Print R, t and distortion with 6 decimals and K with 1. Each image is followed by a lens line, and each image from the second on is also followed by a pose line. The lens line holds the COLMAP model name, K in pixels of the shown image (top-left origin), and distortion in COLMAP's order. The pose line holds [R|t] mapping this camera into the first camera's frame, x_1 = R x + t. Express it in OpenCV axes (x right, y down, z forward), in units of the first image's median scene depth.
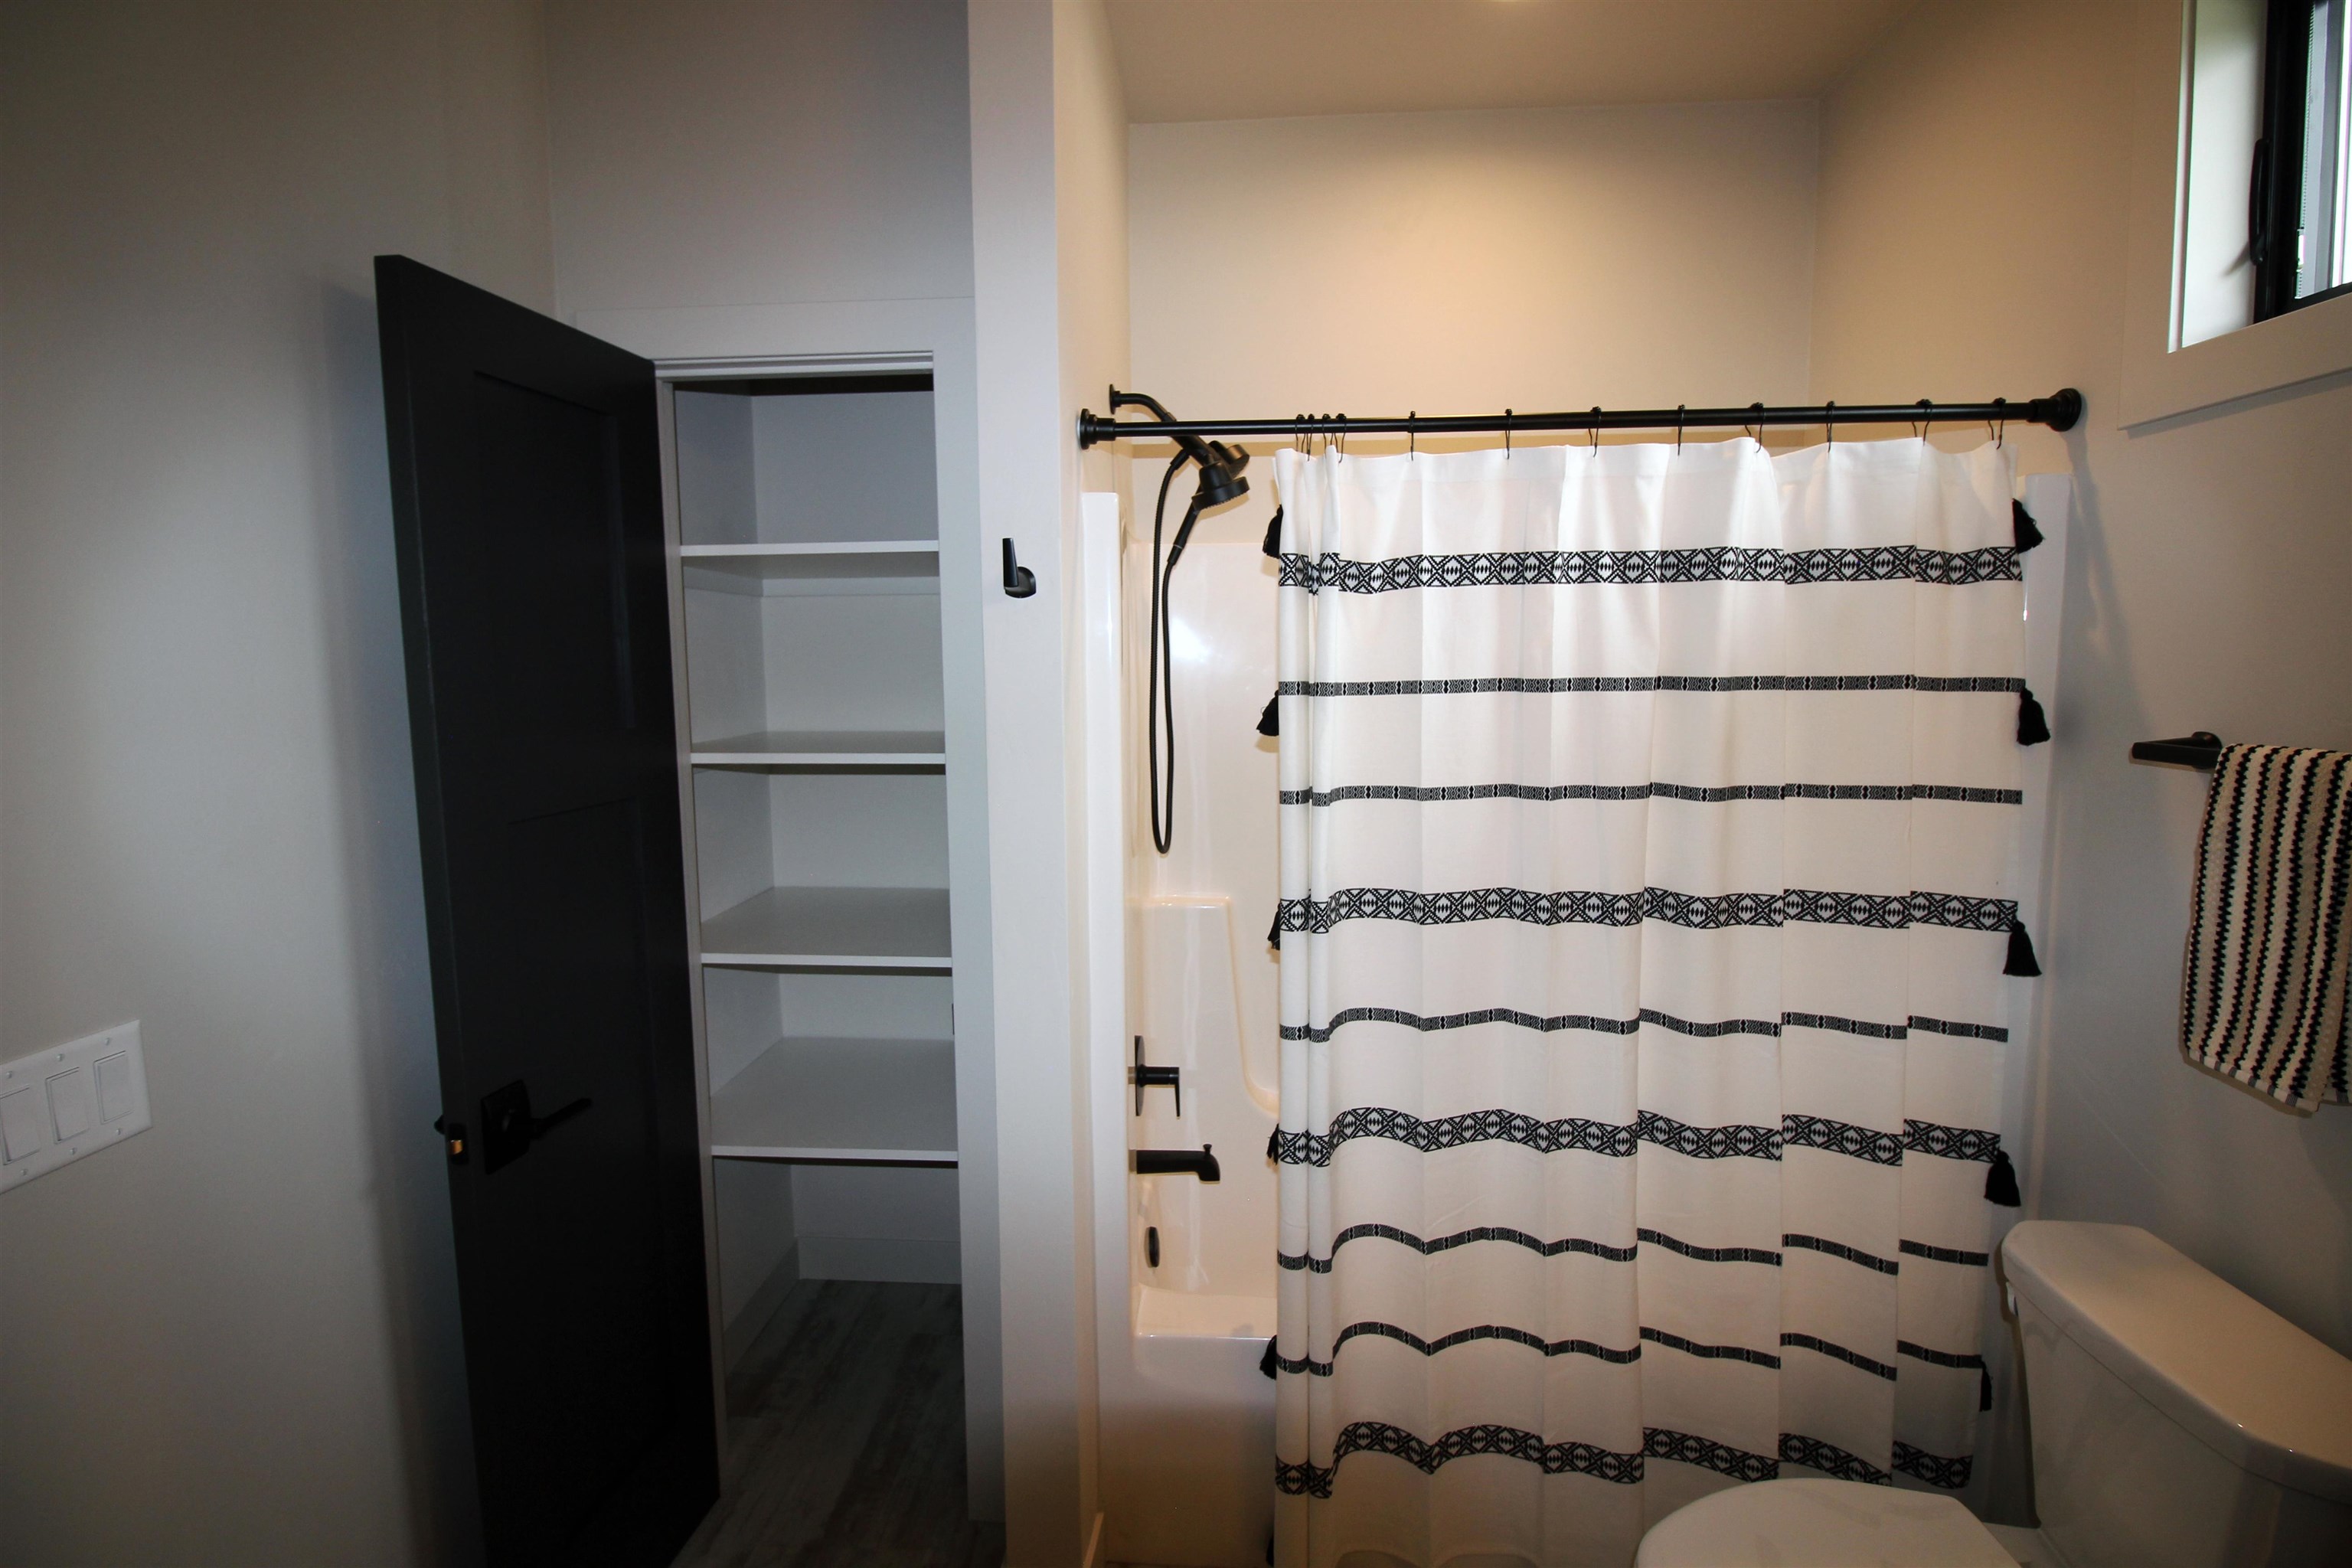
lens RADIAL K [[1082.9, 0, 1174.2], [0, 1082.9, 775.7], [0, 0, 1]] dist [-0.000342, -0.012954]
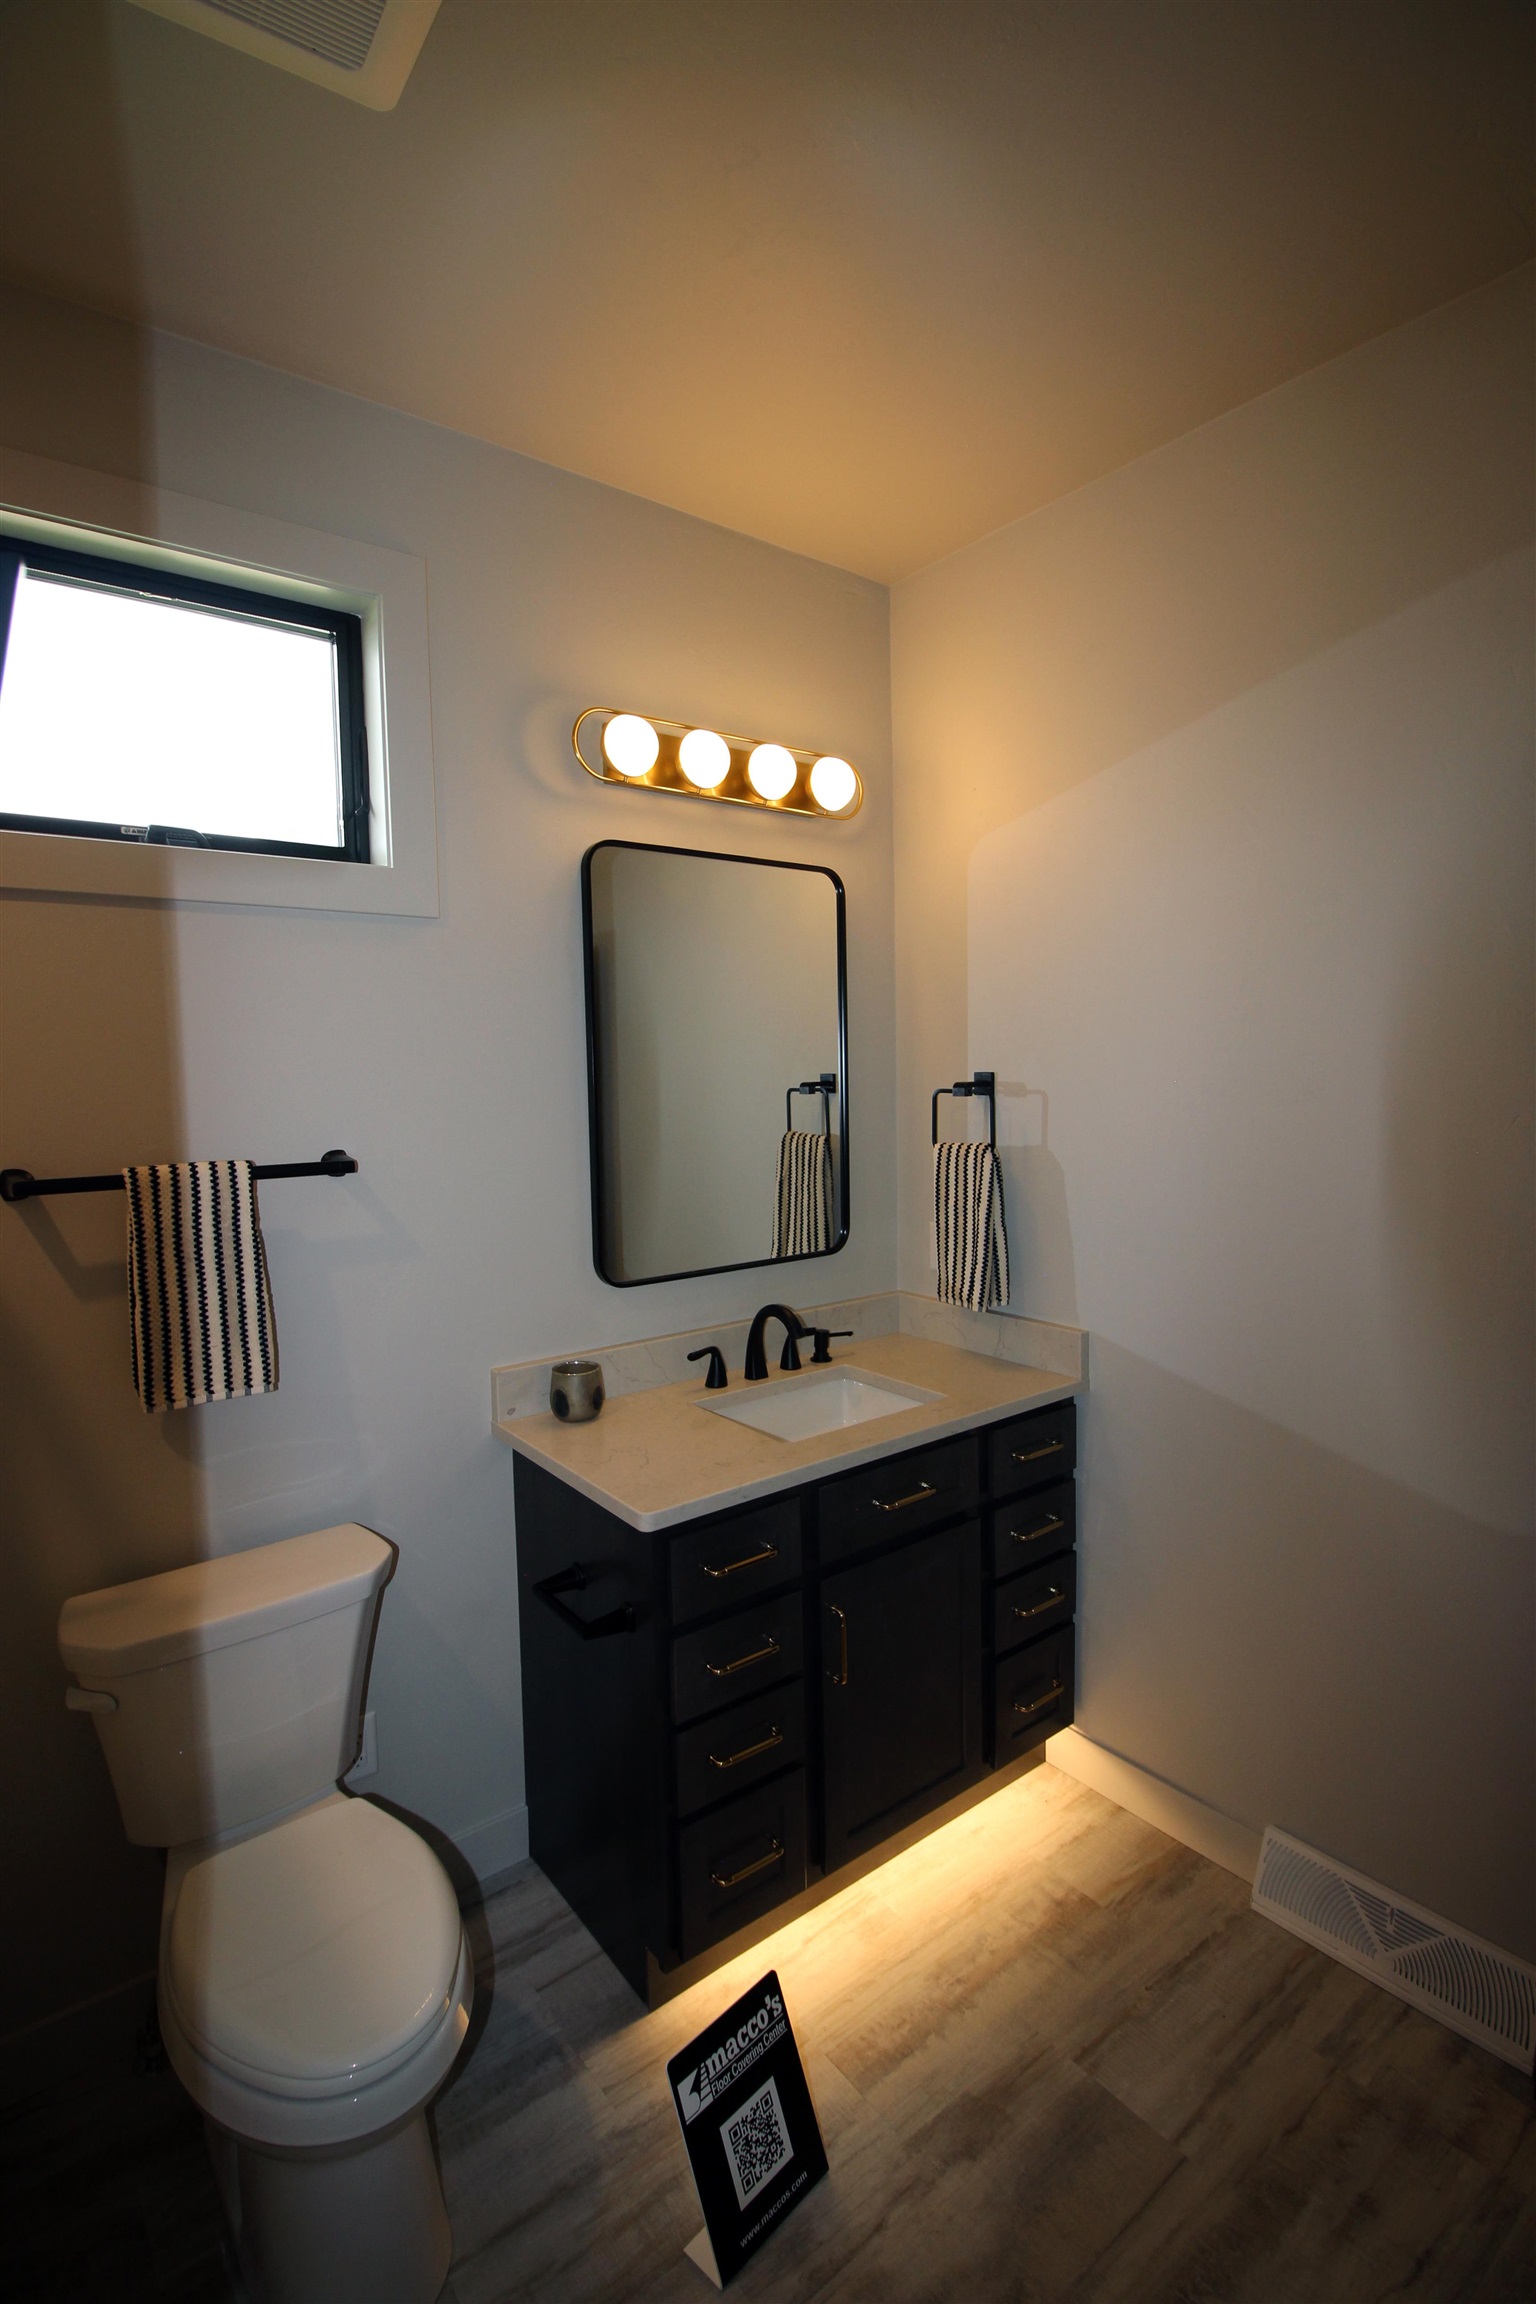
lens RADIAL K [[1060.8, 0, 768.0], [0, 1060.8, 1152.0], [0, 0, 1]] dist [-0.000342, -0.012954]
pose [[-0.657466, -0.038465, 0.752502, -0.362804], [0.103587, 0.984599, 0.140834, -0.110134], [-0.746330, 0.170543, -0.643356, 0.921409]]
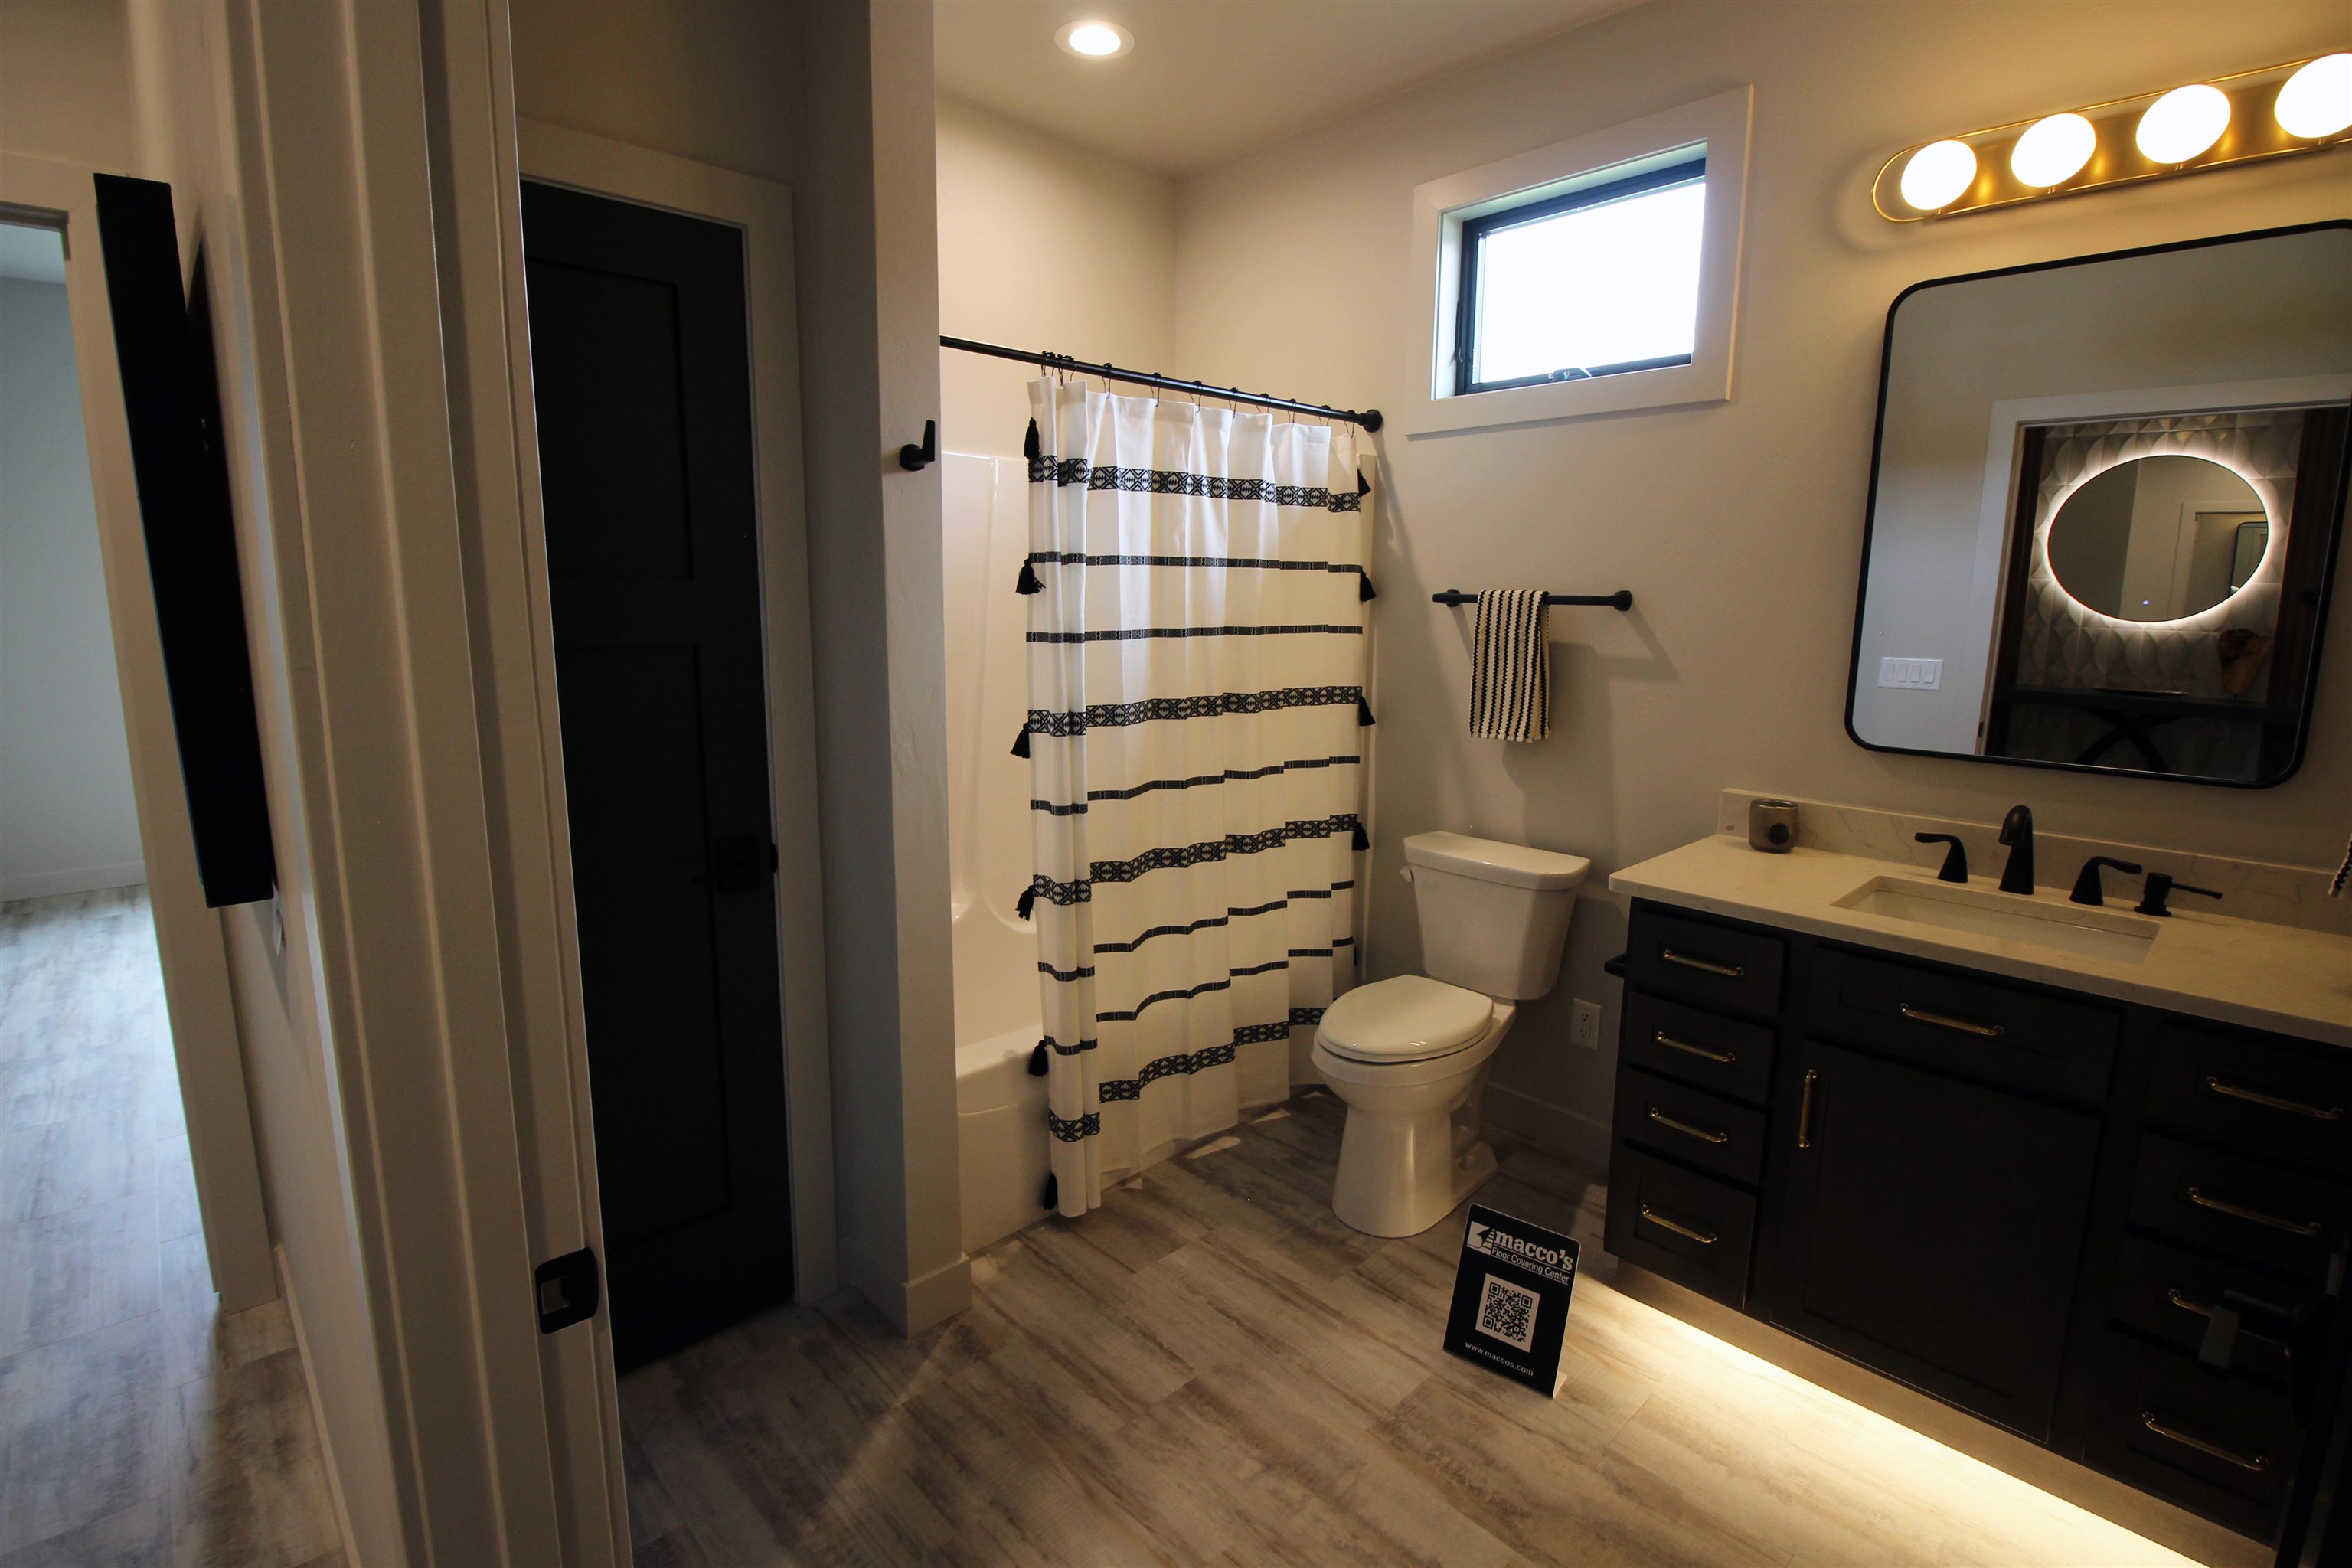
lens RADIAL K [[1082.9, 0, 1174.2], [0, 1082.9, 775.7], [0, 0, 1]] dist [-0.000342, -0.012954]
pose [[0.678371, -0.110389, 0.726380, -0.816586], [0.063627, 0.993761, 0.091602, 0.077602], [-0.731960, -0.015923, 0.681162, -0.044167]]
